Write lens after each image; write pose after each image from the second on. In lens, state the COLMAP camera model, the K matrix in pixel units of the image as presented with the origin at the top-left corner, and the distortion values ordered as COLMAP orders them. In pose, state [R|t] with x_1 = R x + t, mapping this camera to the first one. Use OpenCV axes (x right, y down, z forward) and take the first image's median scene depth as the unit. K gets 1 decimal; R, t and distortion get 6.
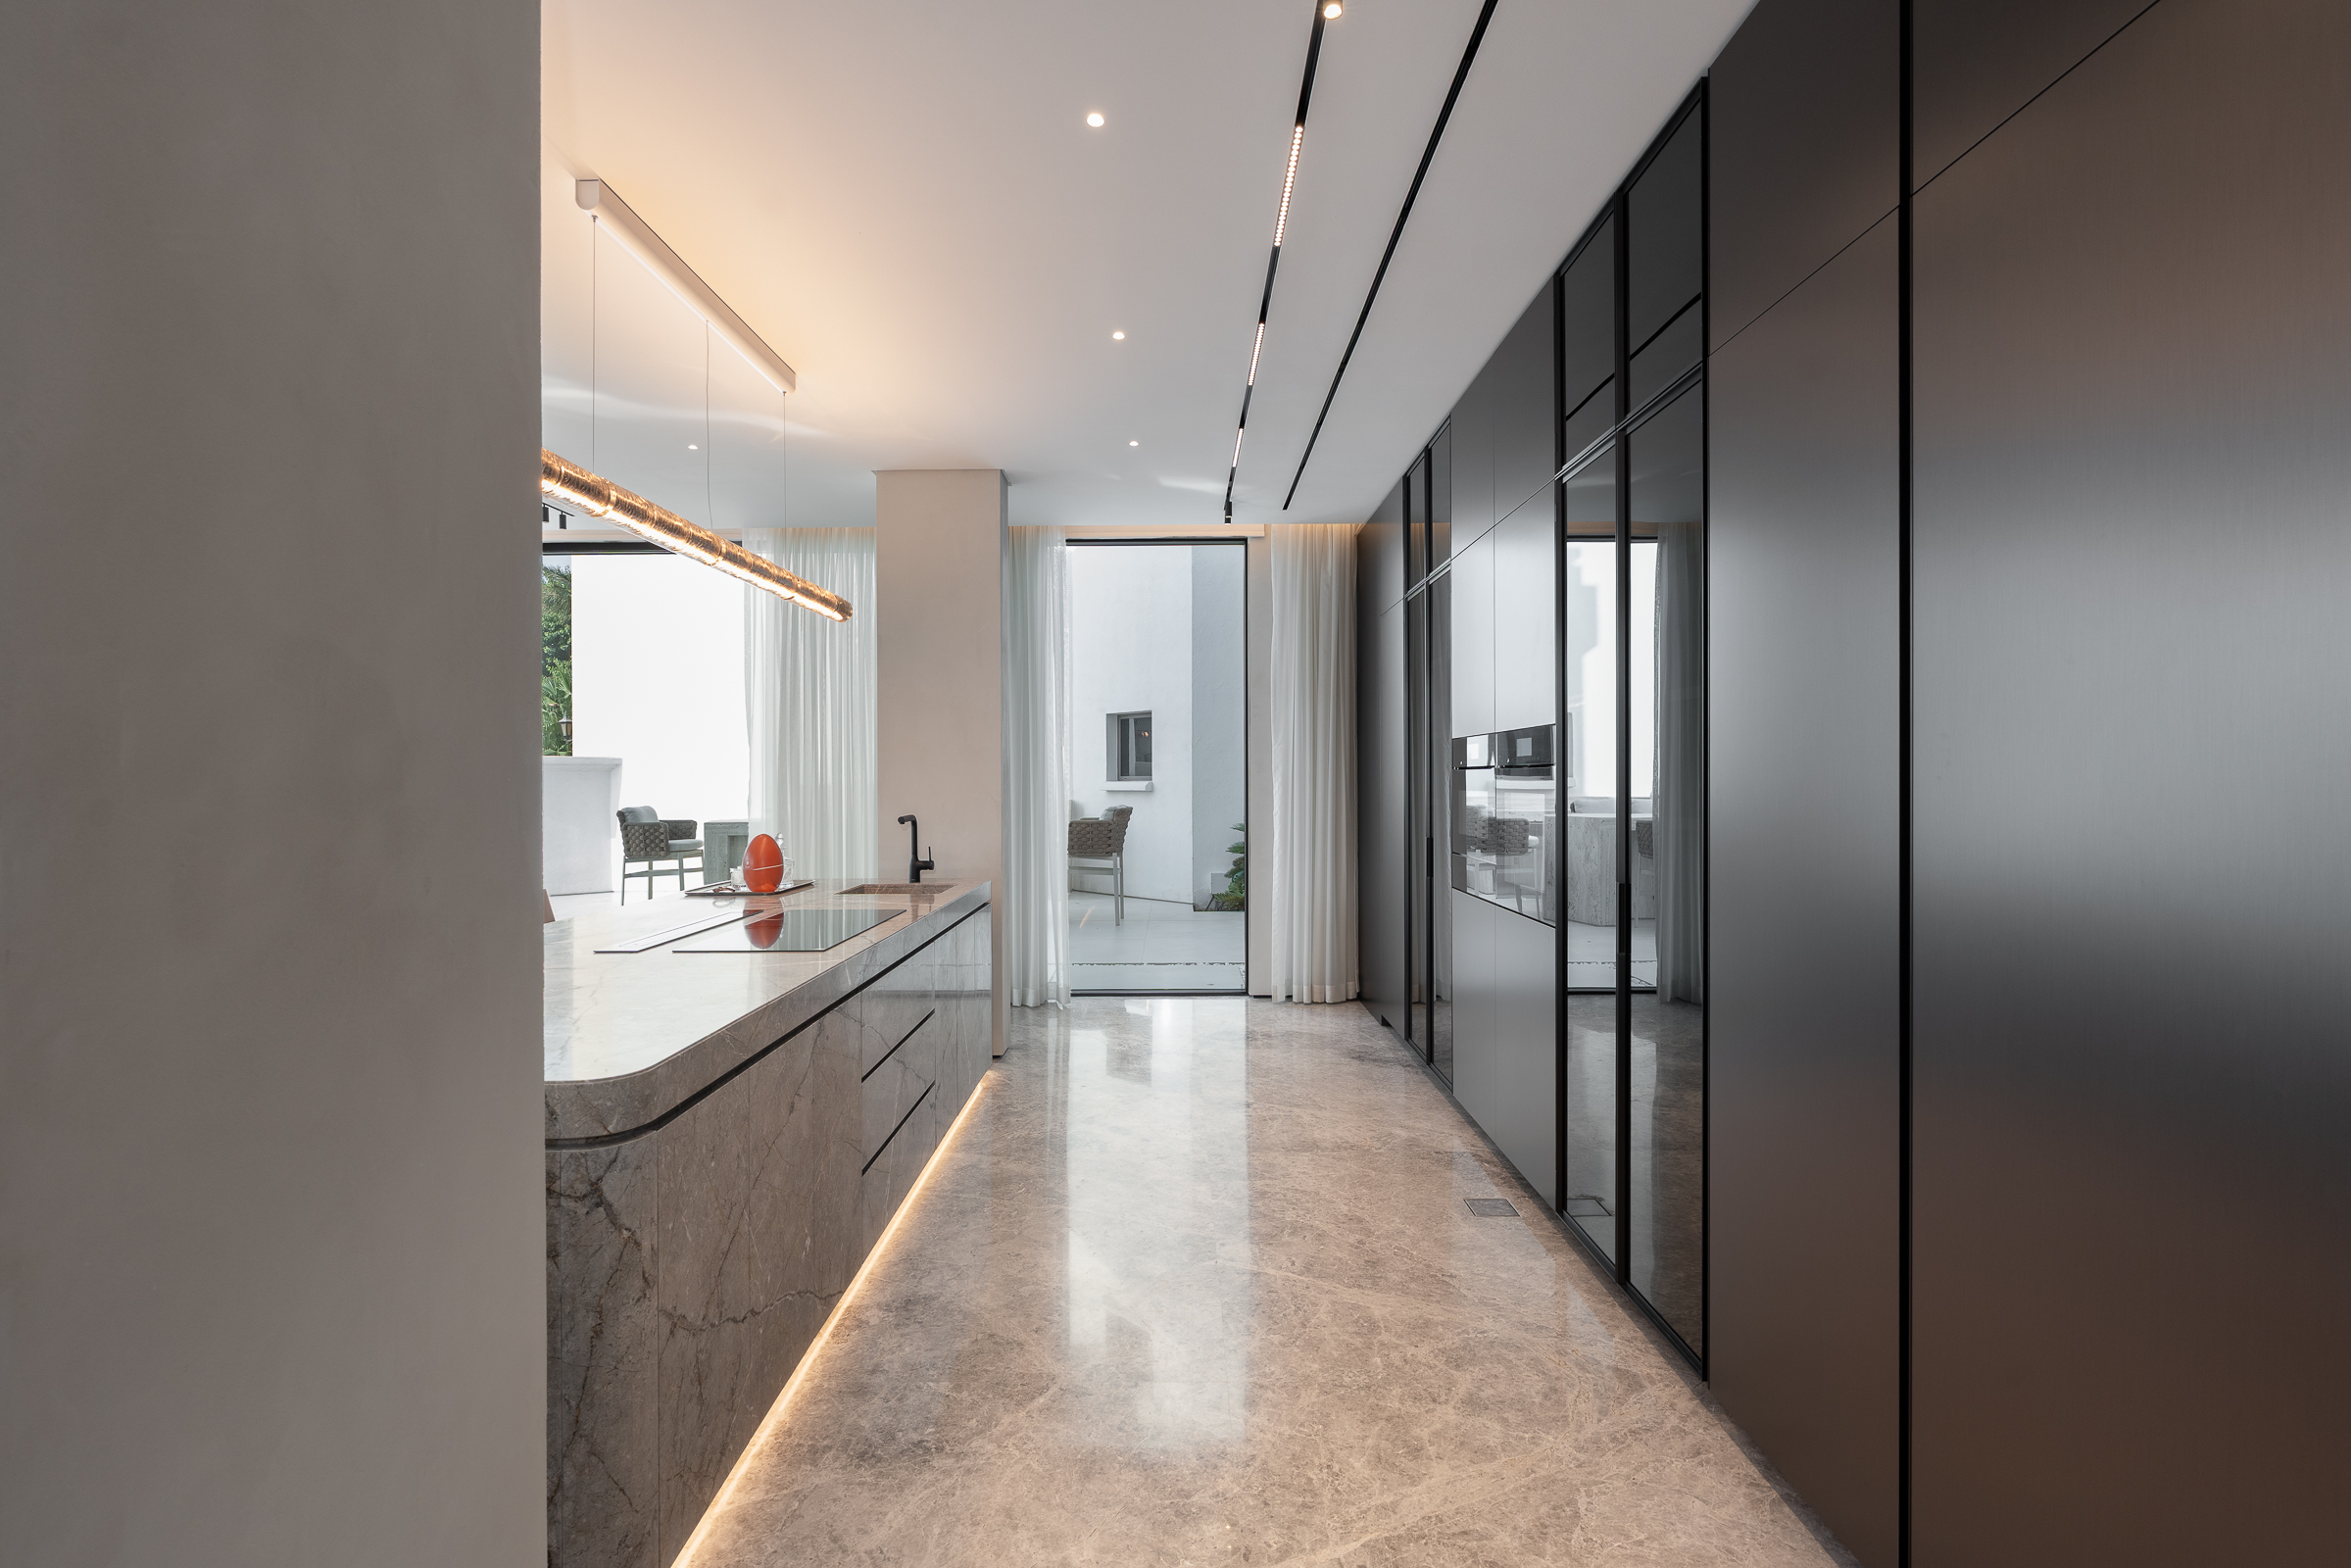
lens RADIAL K [[1128.5, 0, 1177.7], [0, 1128.5, 777.6], [0, 0, 1]] dist [0.000228, -0.000001]
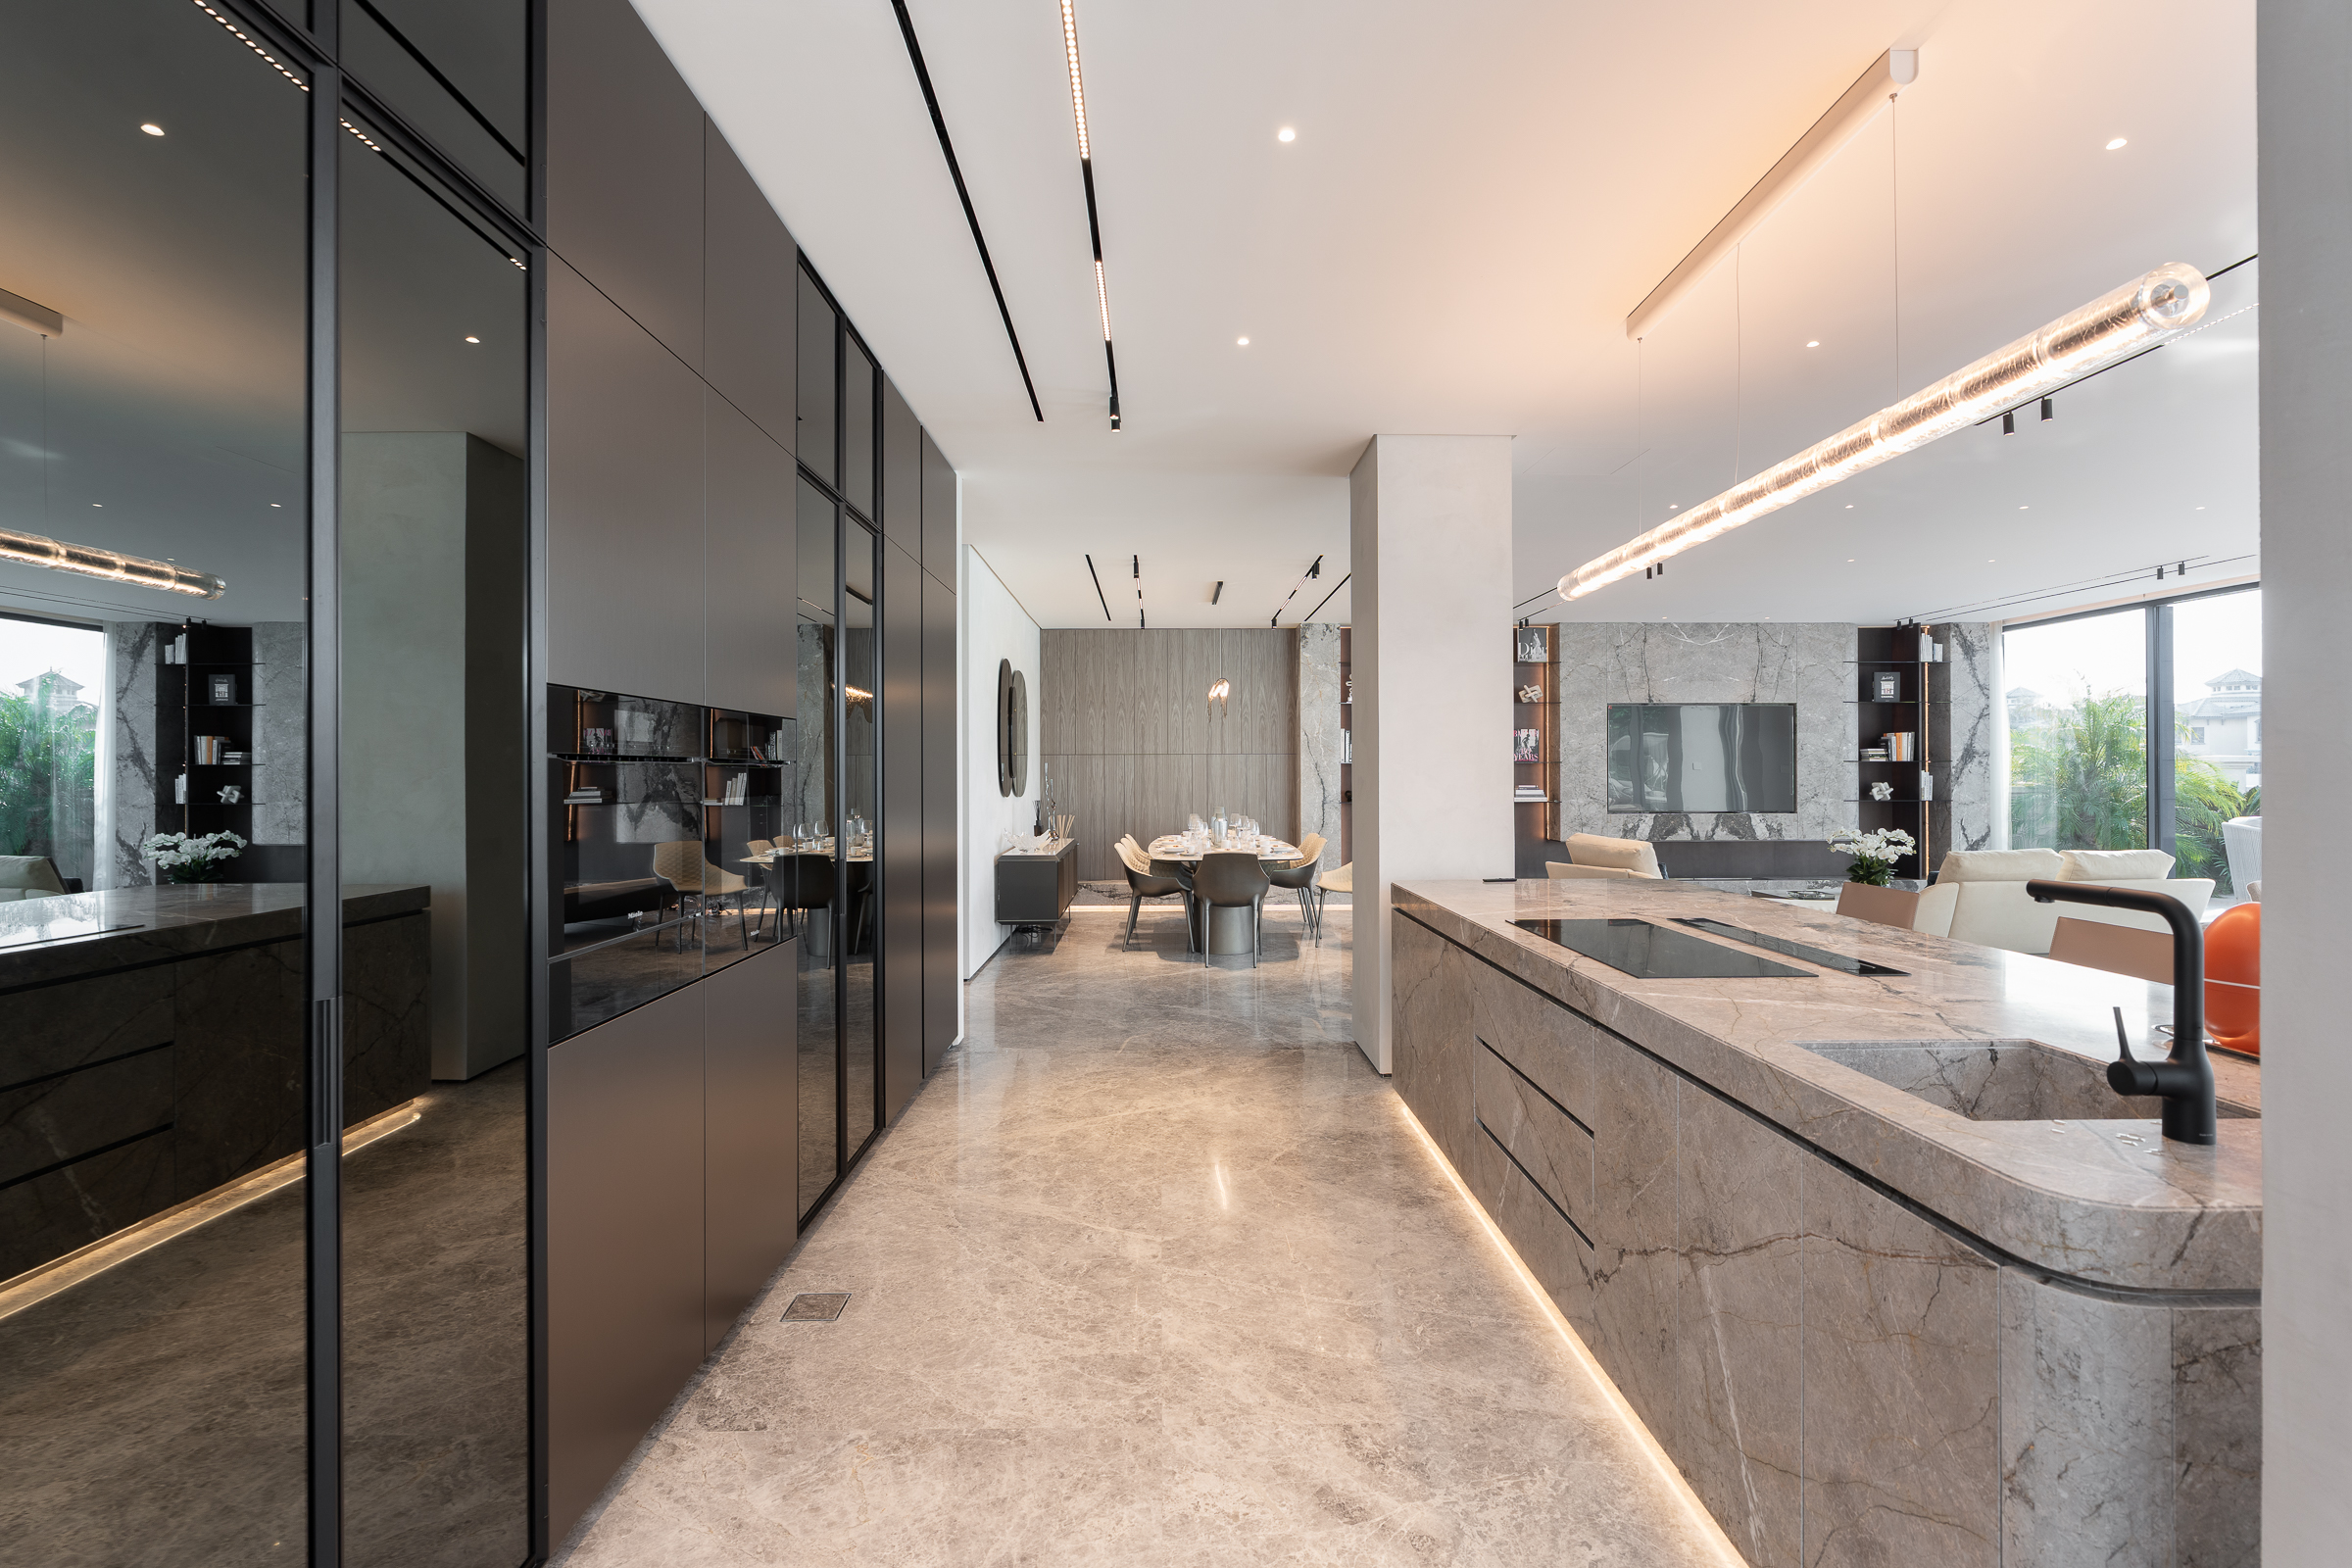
lens RADIAL K [[1066.8, 0, 1188.2], [0, 1066.8, 765.5], [0, 0, 1]] dist [-0.000362, 0.001894]
pose [[-0.999738, 0.005848, -0.022150, 0.031689], [0.005965, 0.999968, -0.005239, -0.000201], [0.022118, -0.005370, -0.999741, 2.099651]]
